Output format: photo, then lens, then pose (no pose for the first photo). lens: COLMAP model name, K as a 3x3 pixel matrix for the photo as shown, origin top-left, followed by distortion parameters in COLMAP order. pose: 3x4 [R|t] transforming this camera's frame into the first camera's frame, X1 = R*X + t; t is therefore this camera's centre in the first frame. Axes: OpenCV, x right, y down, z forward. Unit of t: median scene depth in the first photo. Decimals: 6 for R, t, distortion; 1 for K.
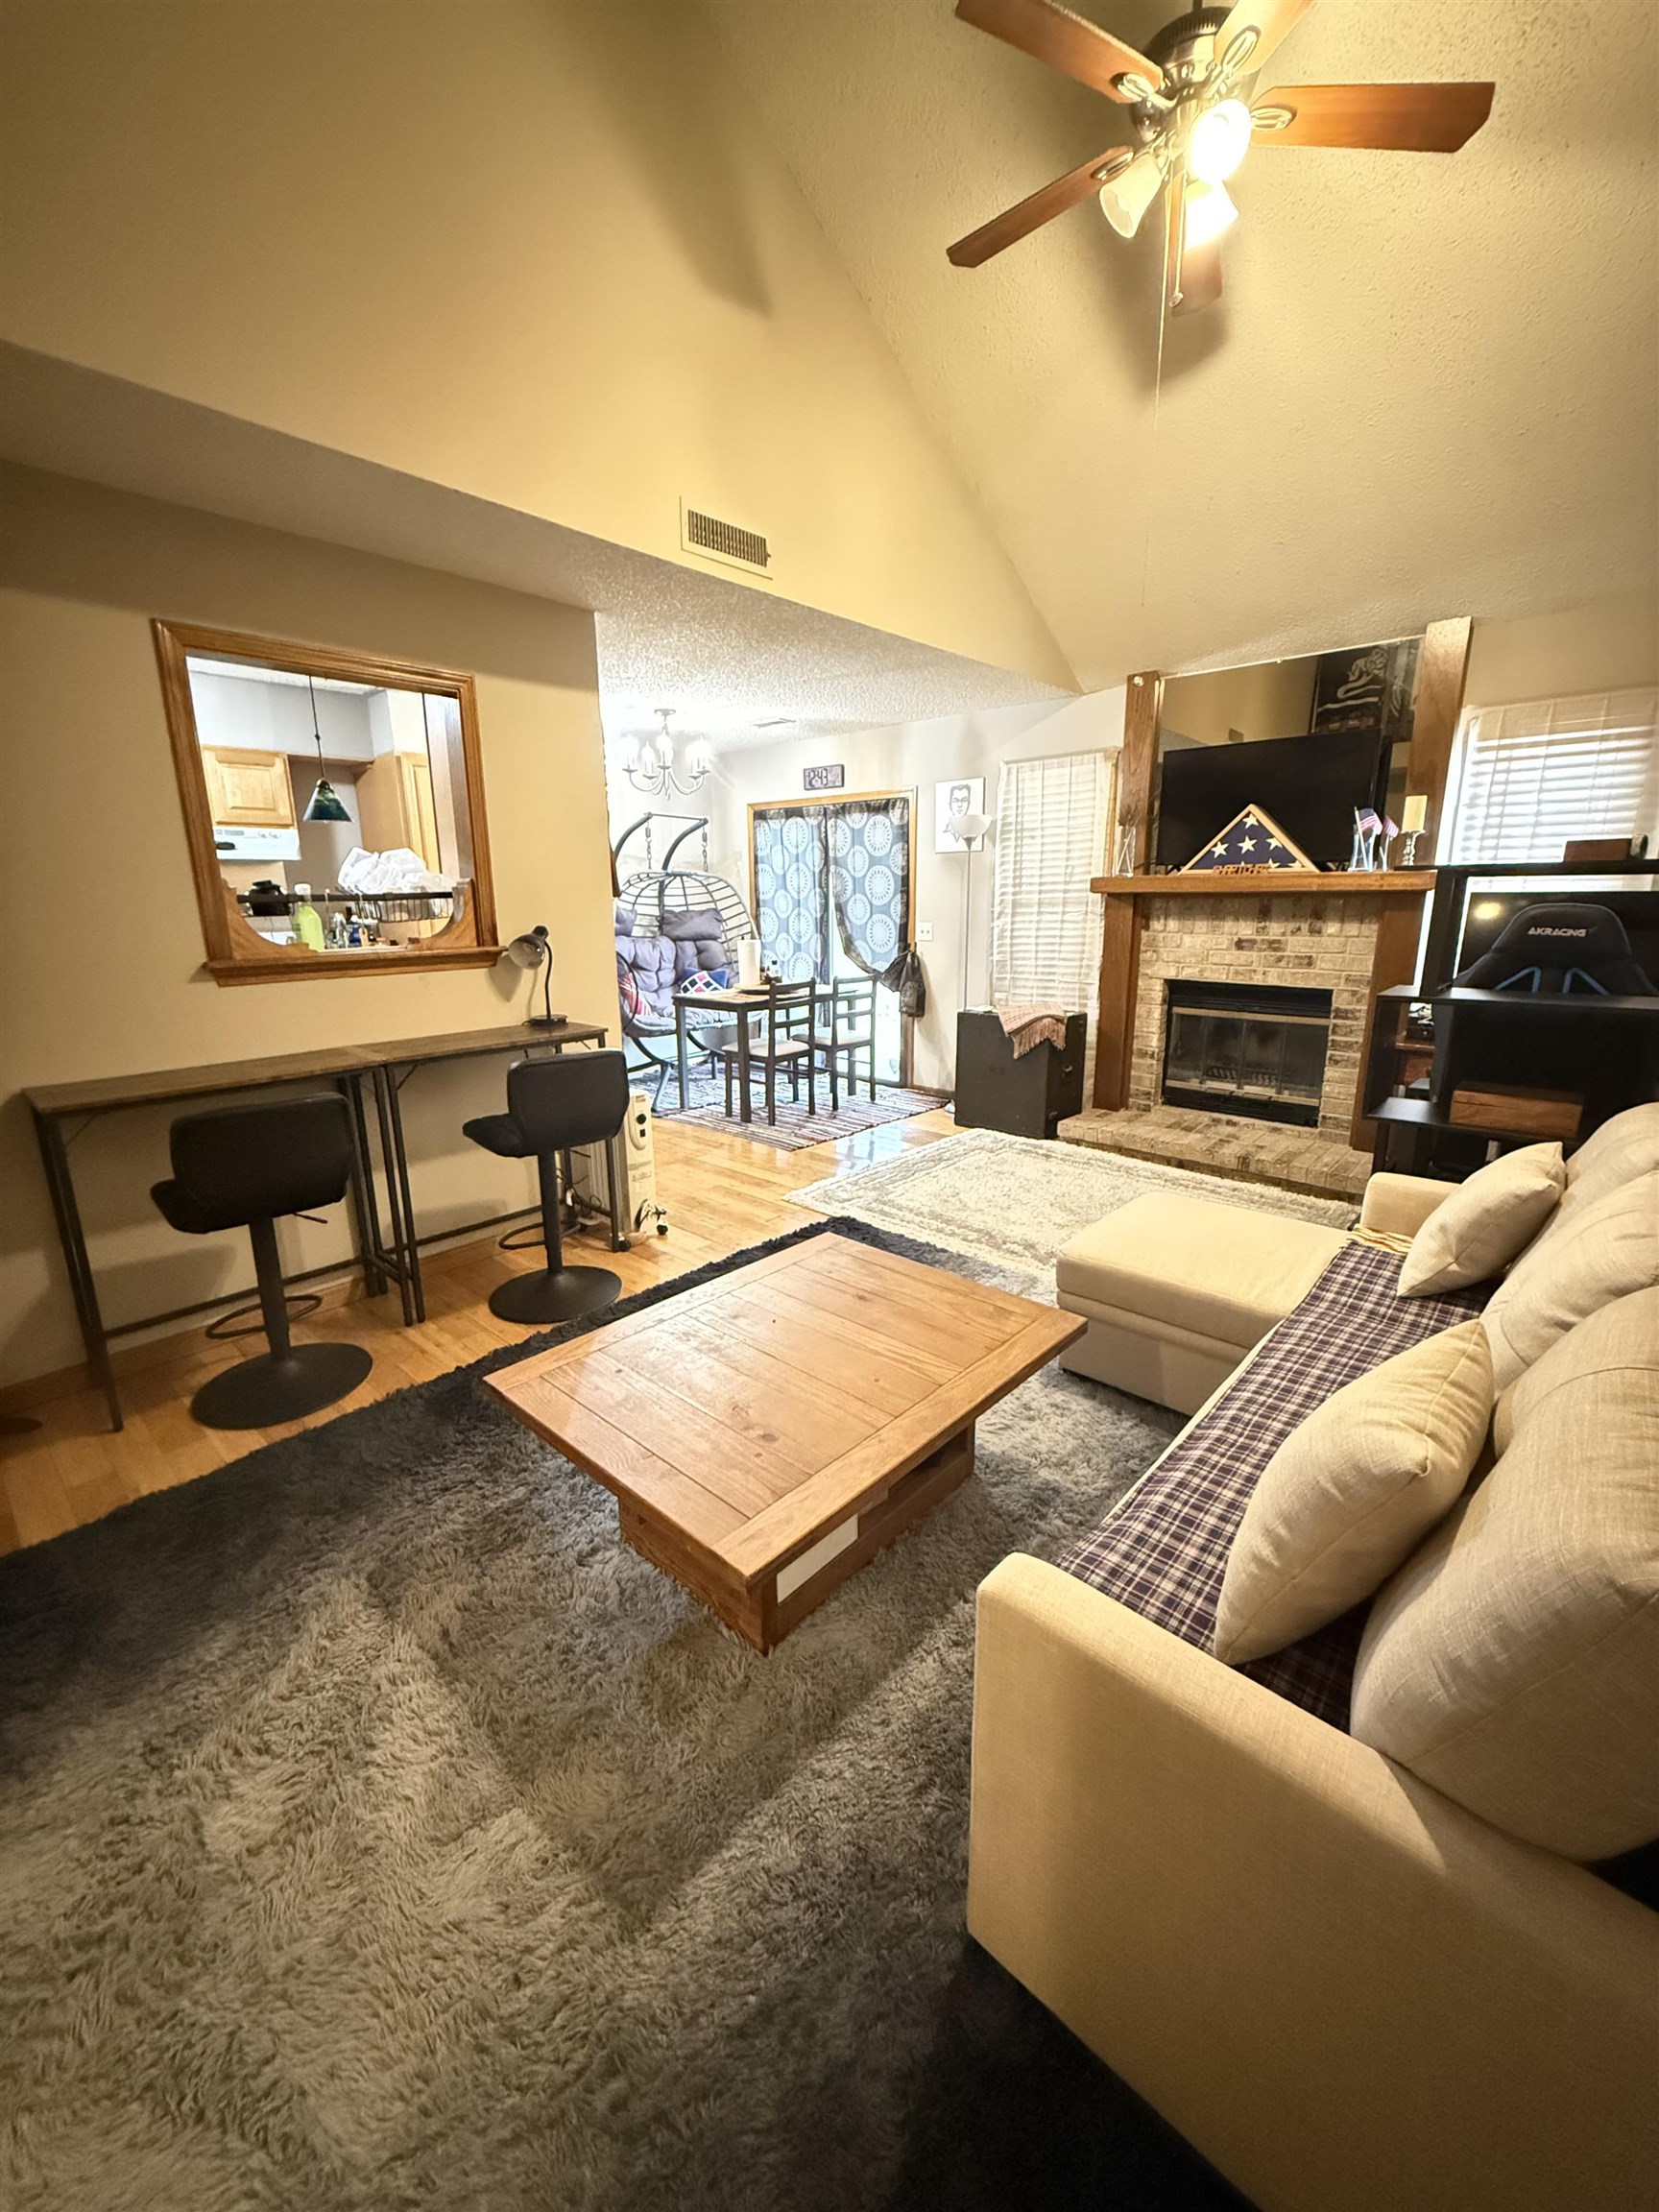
lens RADIAL K [[876.9, 0, 829.5], [0, 876.9, 1106.0], [0, 0, 1]] dist [0.000574, 0.000374]
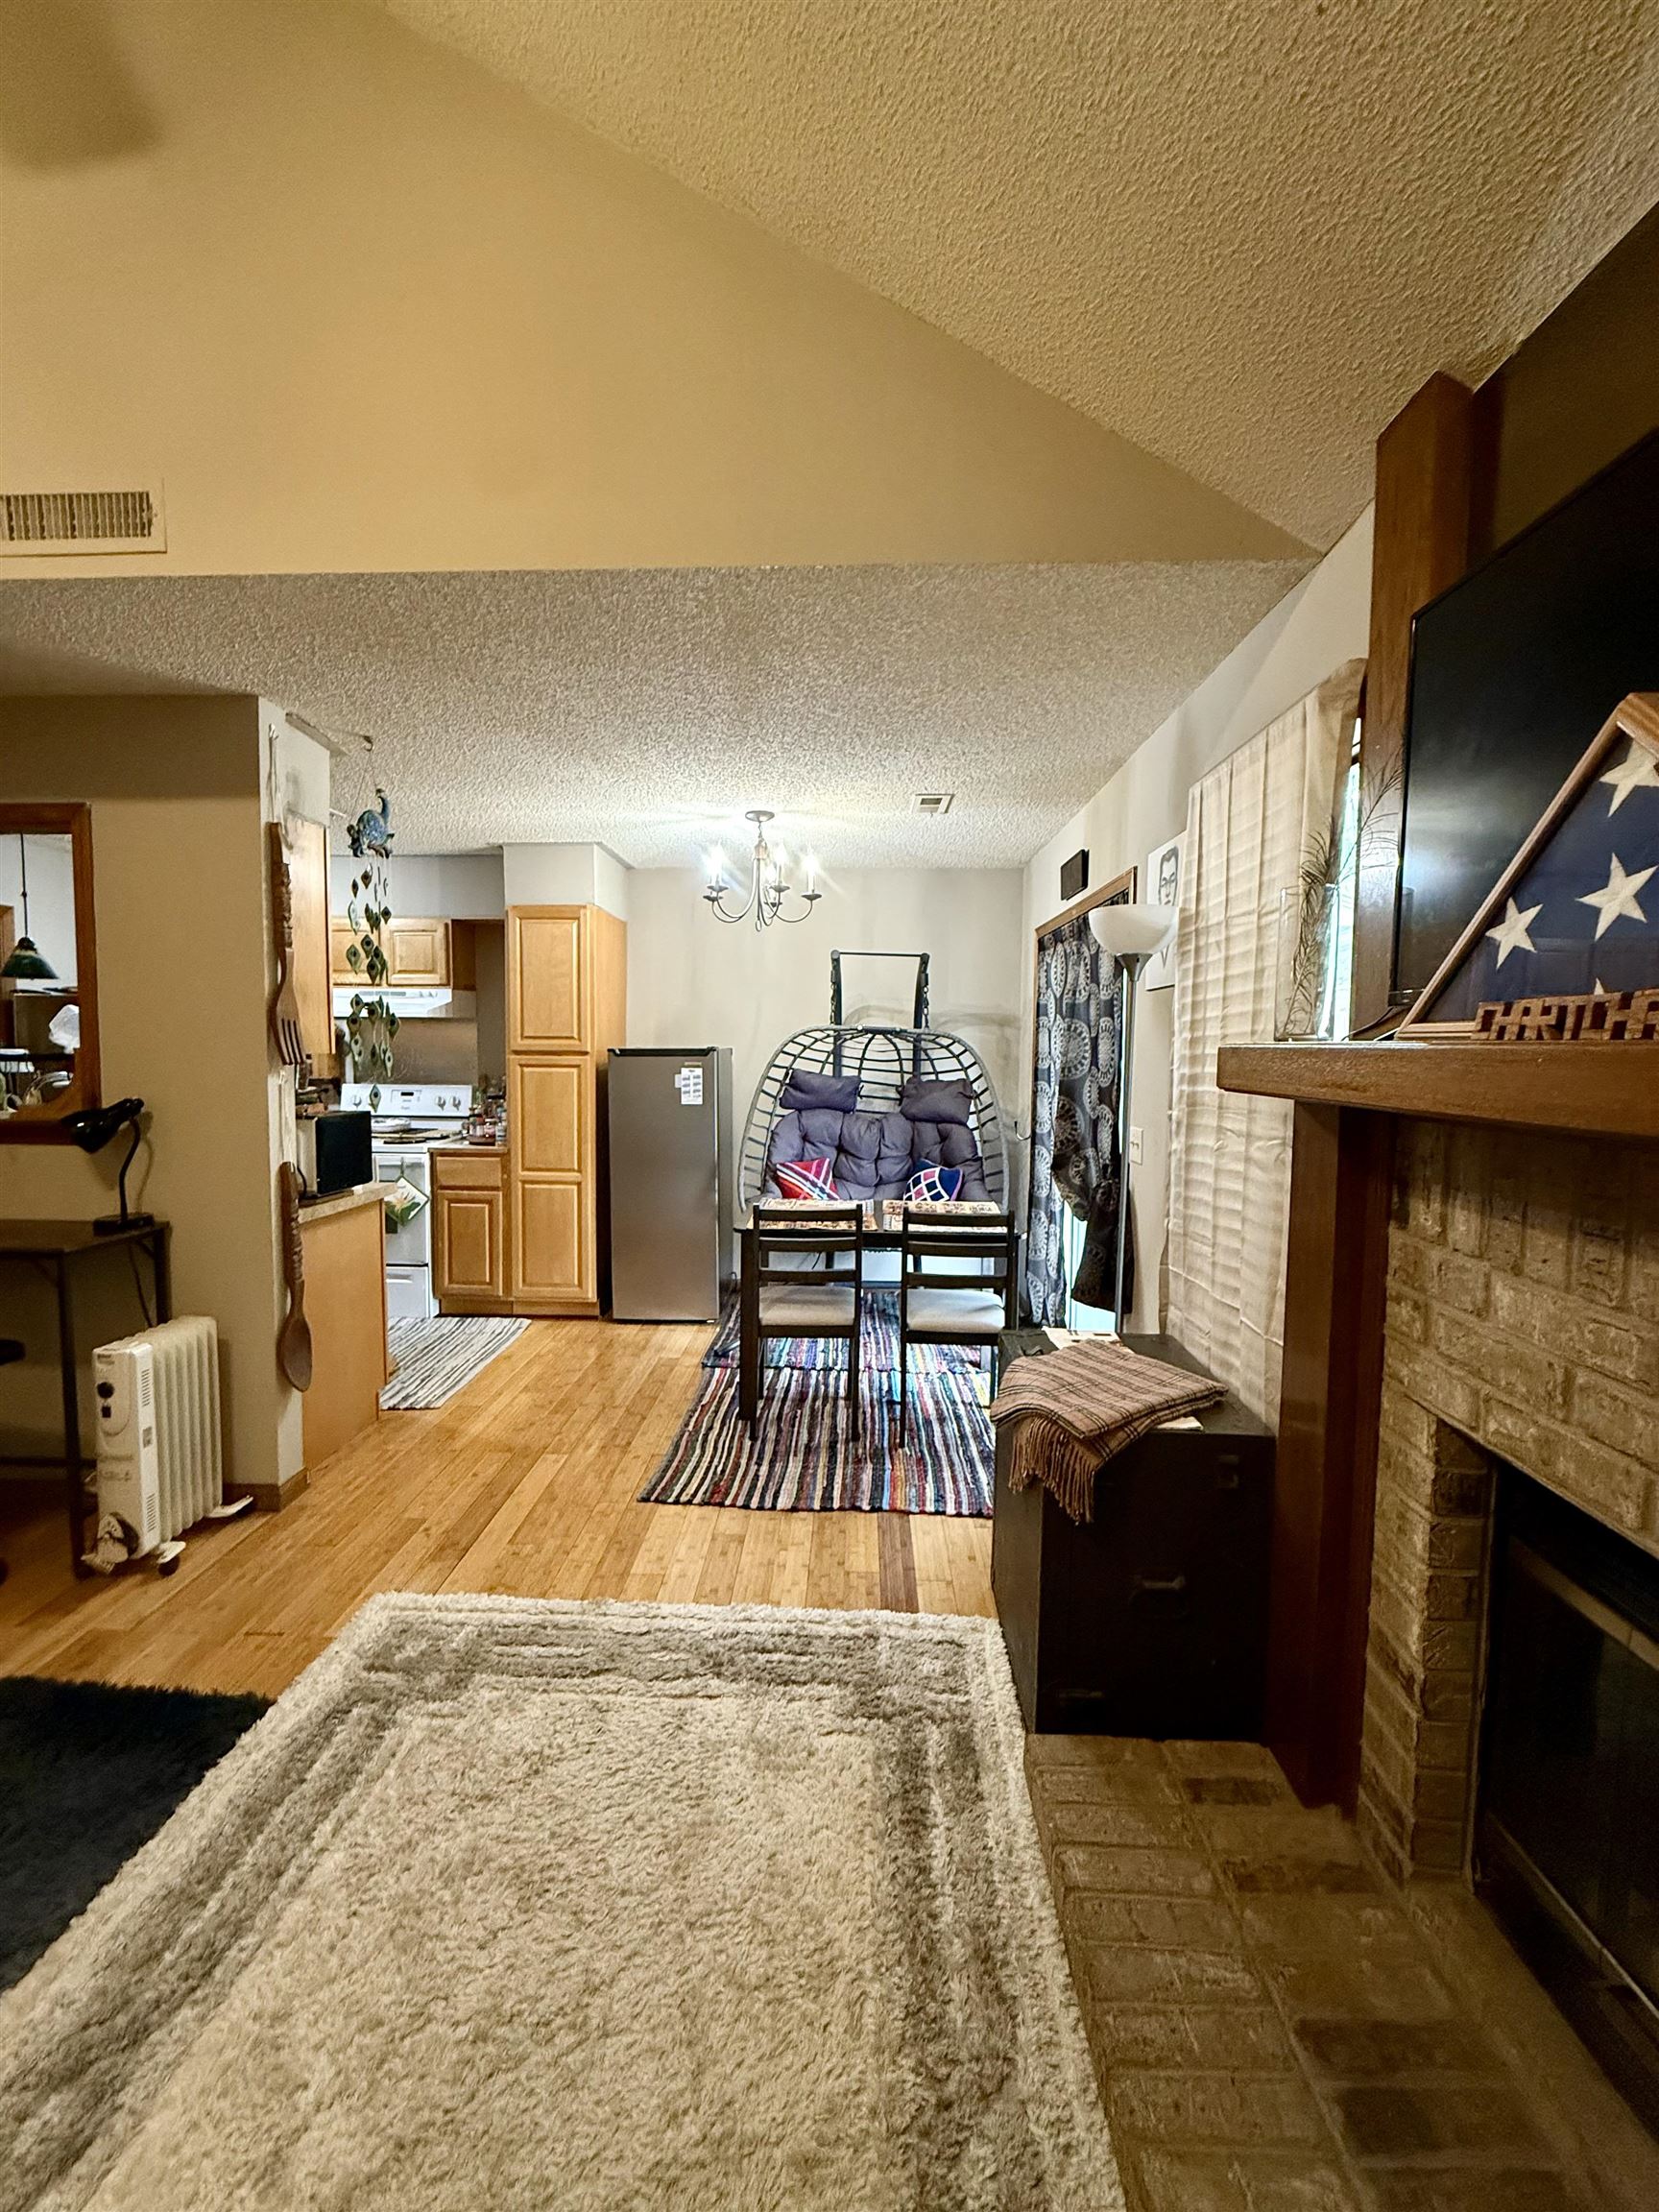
lens RADIAL K [[876.9, 0, 829.5], [0, 876.9, 1106.0], [0, 0, 1]] dist [0.000574, 0.000374]
pose [[0.647713, 0.065507, -0.759063, 0.463292], [-0.192621, 0.978010, -0.079963, -0.182814], [0.737133, 0.198004, 0.646088, 0.678967]]
